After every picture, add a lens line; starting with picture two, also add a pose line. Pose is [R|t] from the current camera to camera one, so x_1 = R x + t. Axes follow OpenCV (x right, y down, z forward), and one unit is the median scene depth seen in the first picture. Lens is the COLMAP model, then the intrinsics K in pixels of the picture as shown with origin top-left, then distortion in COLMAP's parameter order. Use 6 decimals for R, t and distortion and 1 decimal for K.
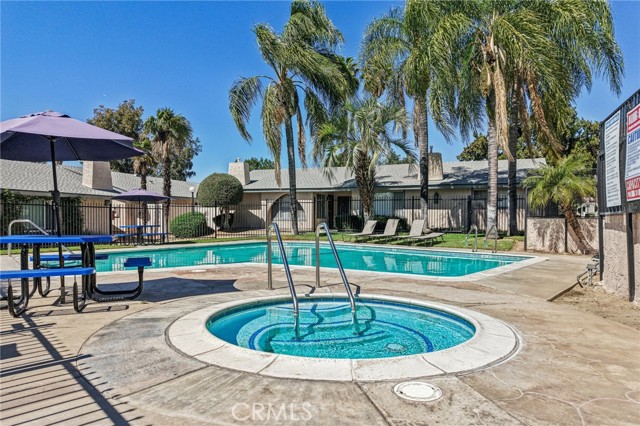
lens RADIAL K [[436.1, 0, 320.7], [0, 436.1, 226.2], [0, 0, 1]] dist [0.022644, -0.019118]
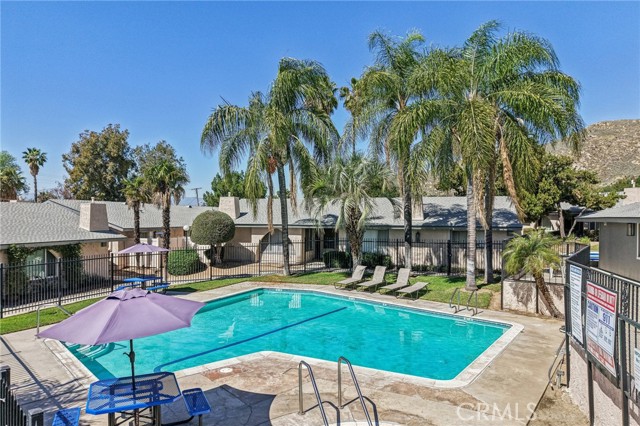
lens RADIAL K [[436.1, 0, 317.8], [0, 436.1, 217.3], [0, 0, 1]] dist [0.022644, -0.019118]
pose [[0.998697, -0.007944, 0.050416, -0.035056], [0.008258, 0.999948, -0.006015, -0.106297], [-0.050365, 0.006423, 0.998710, -0.058260]]
